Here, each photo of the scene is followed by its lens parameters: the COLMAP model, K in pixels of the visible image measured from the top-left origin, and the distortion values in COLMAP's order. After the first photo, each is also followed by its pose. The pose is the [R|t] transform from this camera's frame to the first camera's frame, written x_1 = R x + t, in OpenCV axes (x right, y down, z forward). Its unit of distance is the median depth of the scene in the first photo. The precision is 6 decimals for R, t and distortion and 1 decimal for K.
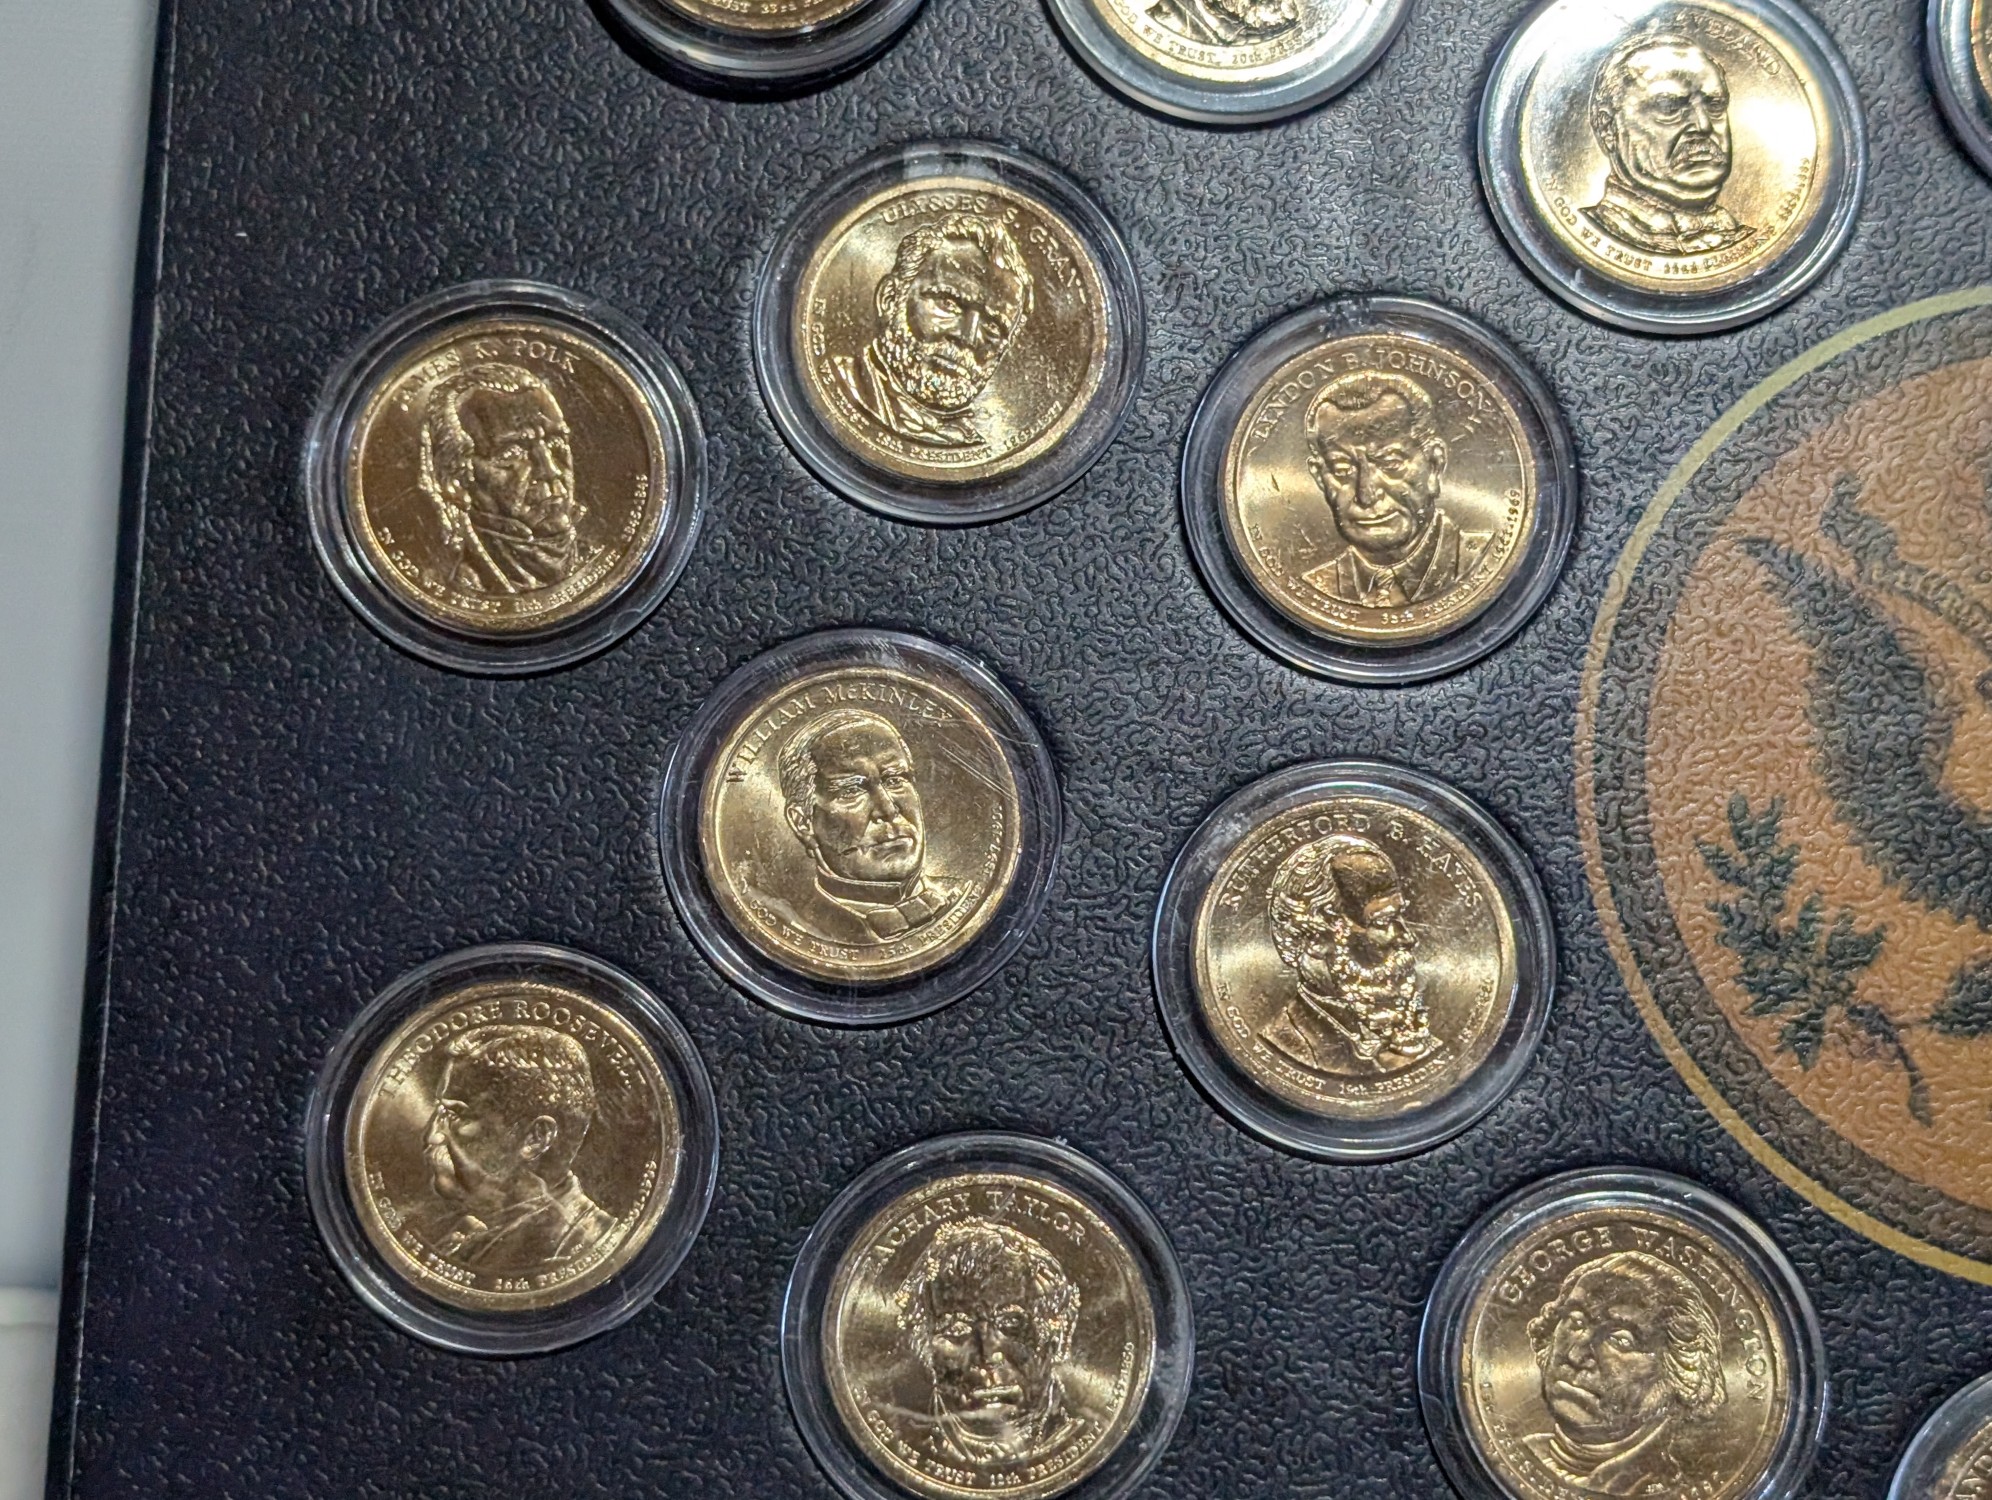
lens RADIAL K [[2665.2, 0, 905.8], [0, 2665.2, 769.0], [0, 0, 1]] dist [0.080528, 0.000000]
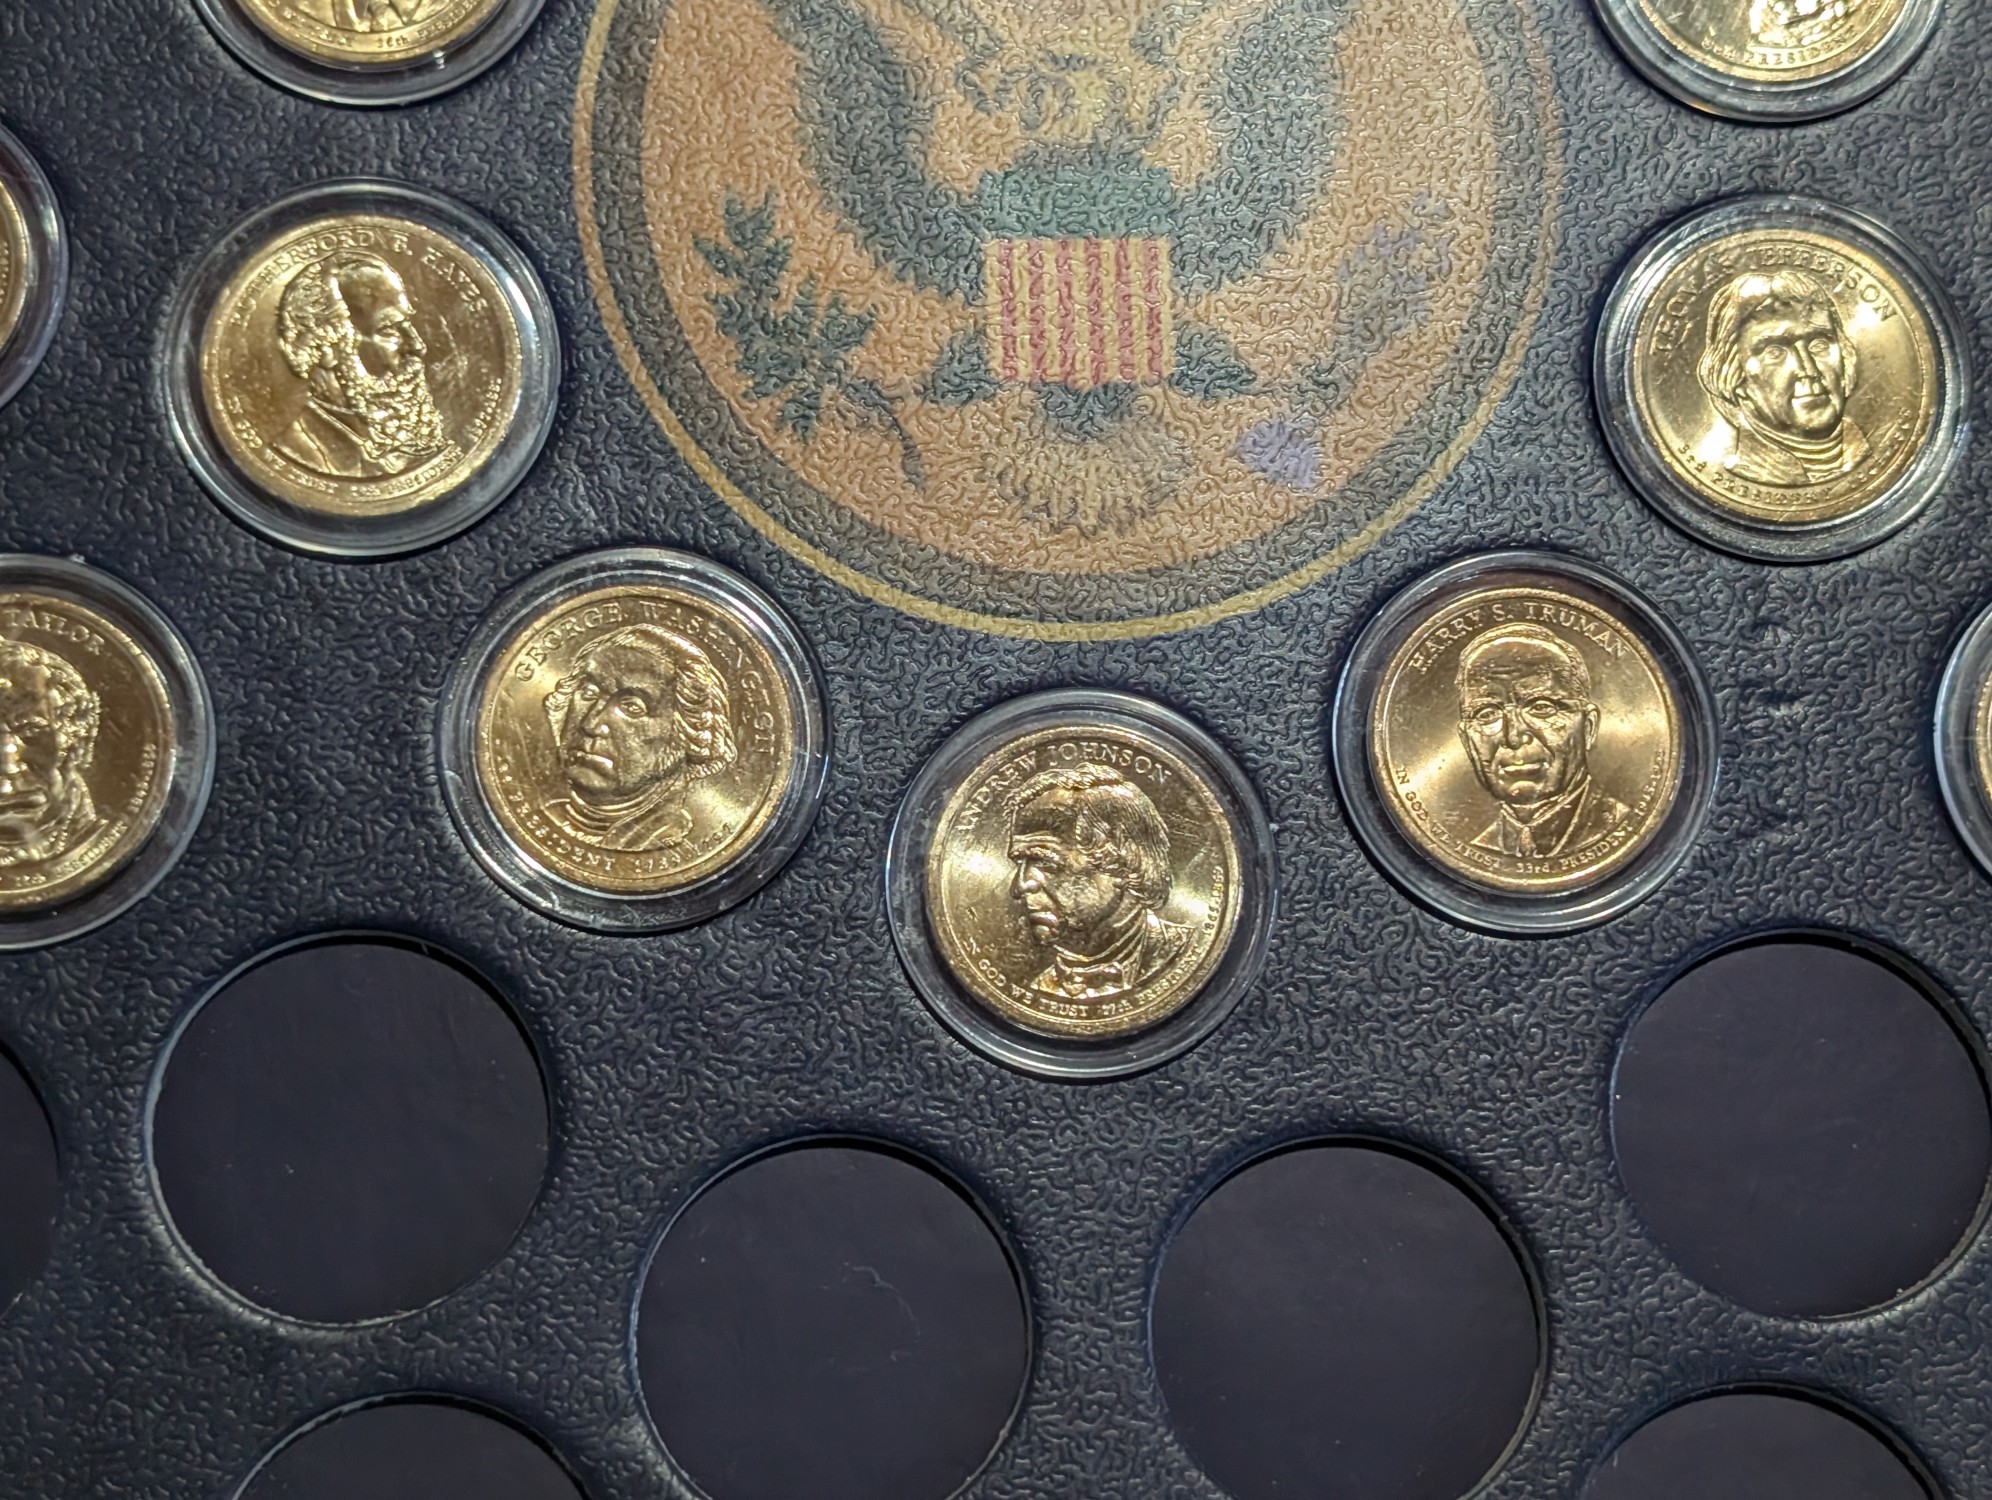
lens RADIAL K [[2665.2, 0, 948.2], [0, 2665.2, 868.5], [0, 0, 1]] dist [0.080528, 0.000000]
pose [[0.997040, -0.071636, 0.027913, 0.348322], [0.072397, 0.997003, -0.027276, 0.306156], [-0.025875, 0.029216, 0.999238, -0.027347]]
